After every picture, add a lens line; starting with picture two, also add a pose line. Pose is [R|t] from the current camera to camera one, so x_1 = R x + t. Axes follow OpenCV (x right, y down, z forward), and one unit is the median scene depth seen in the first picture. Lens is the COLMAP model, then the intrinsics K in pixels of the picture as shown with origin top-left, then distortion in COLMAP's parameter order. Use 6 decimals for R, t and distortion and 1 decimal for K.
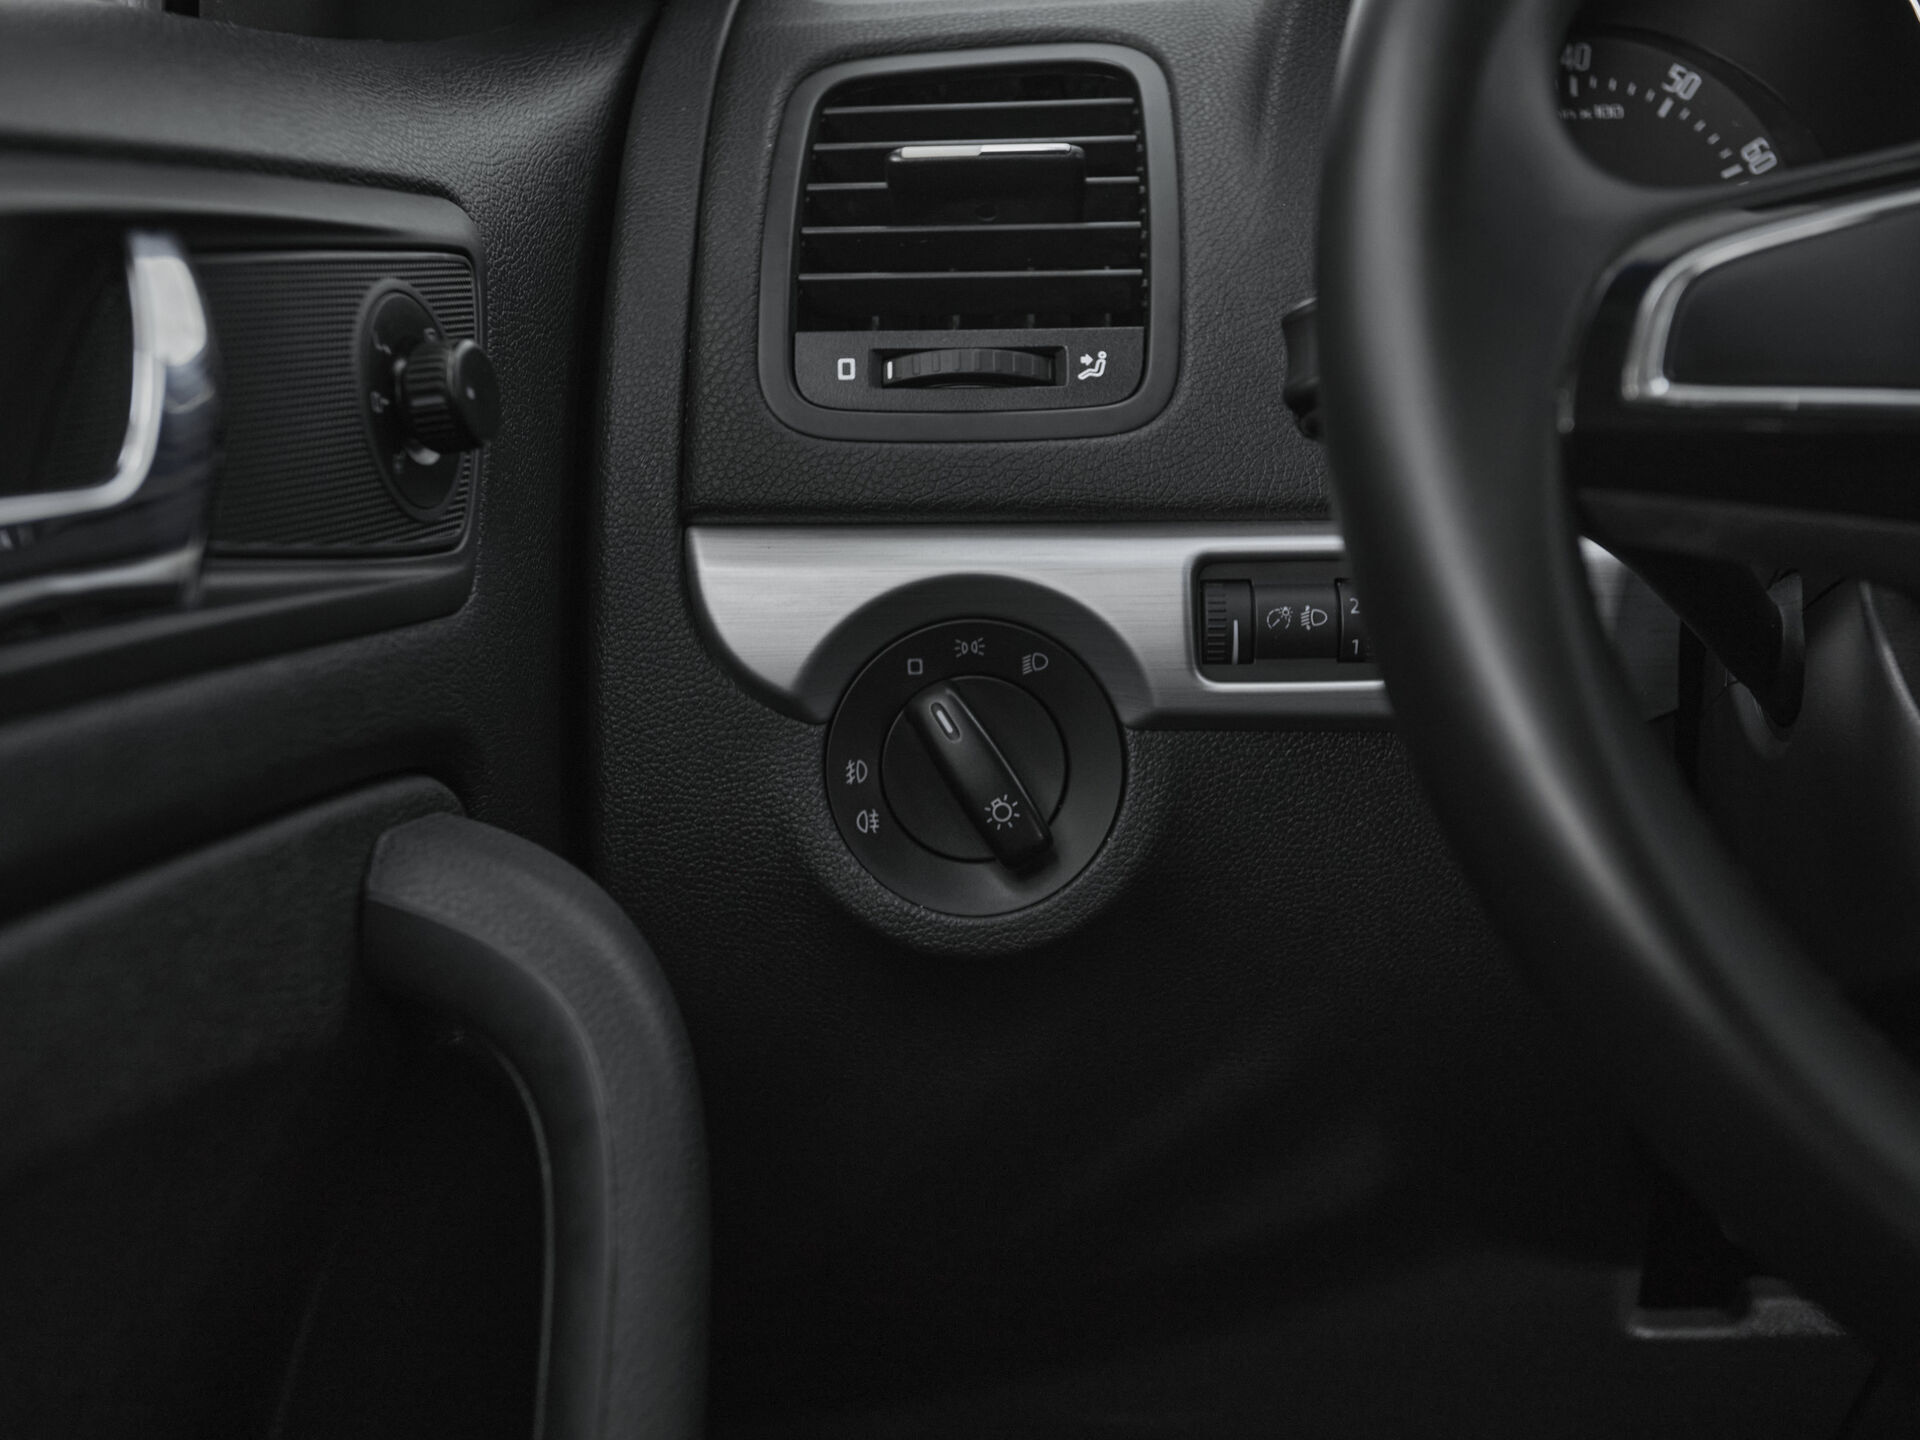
lens RADIAL K [[2370.3, 0, 921.4], [0, 2370.3, 714.4], [0, 0, 1]] dist [0.033612, 0.000000]
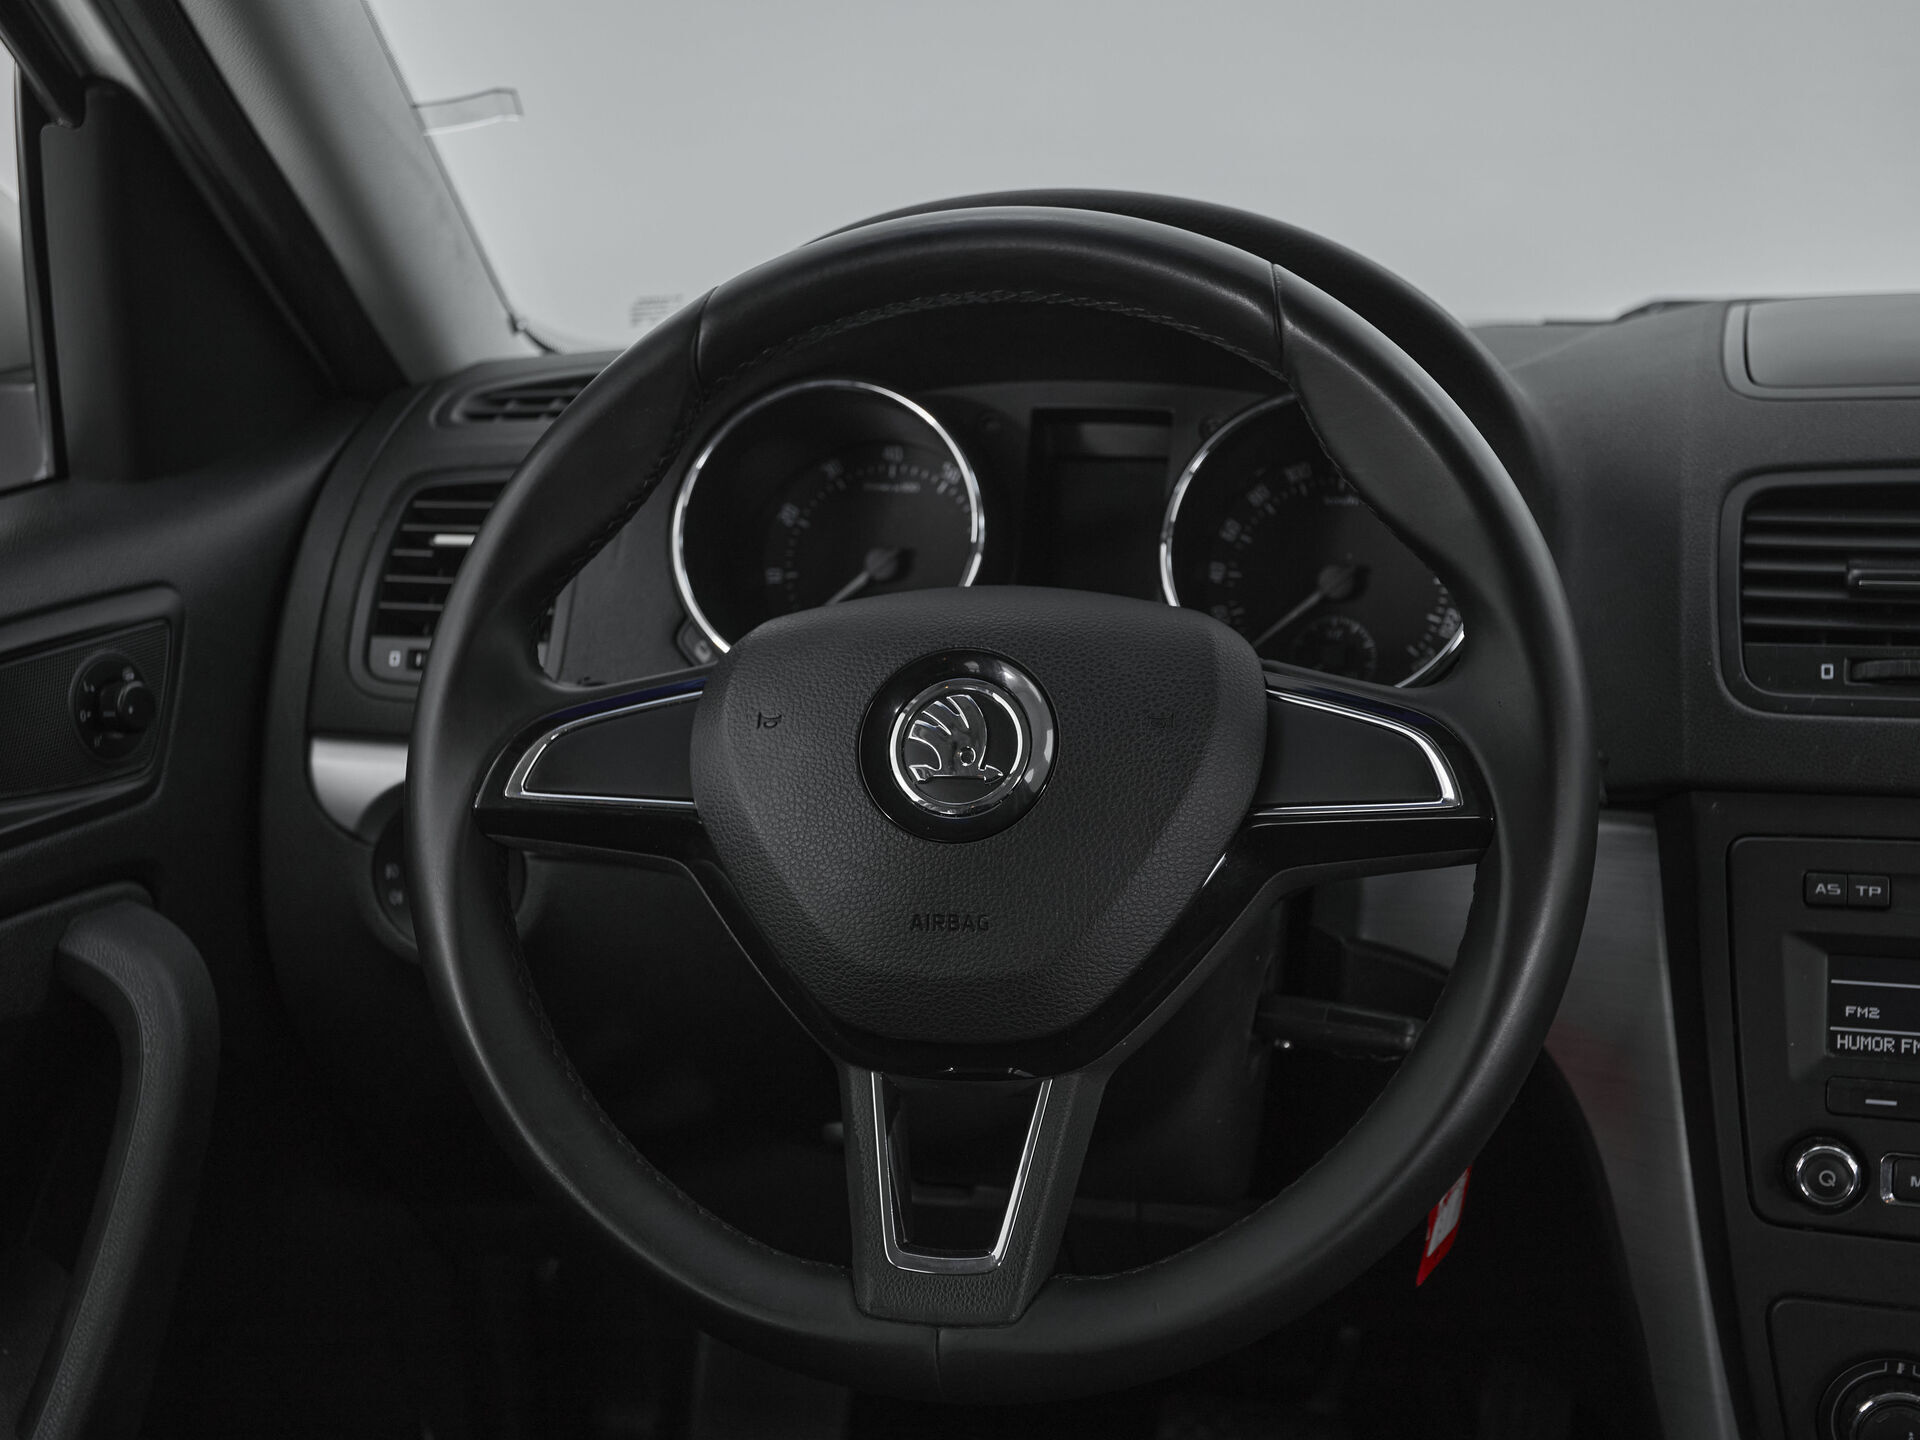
lens RADIAL K [[2370.3, 0, 939.9], [0, 2370.3, 708.1], [0, 0, 1]] dist [0.033612, 0.000000]
pose [[0.986217, 0.055082, -0.156019, 0.689941], [-0.044222, 0.996406, 0.072240, -0.260952], [0.159437, -0.064345, 0.985109, -0.788643]]
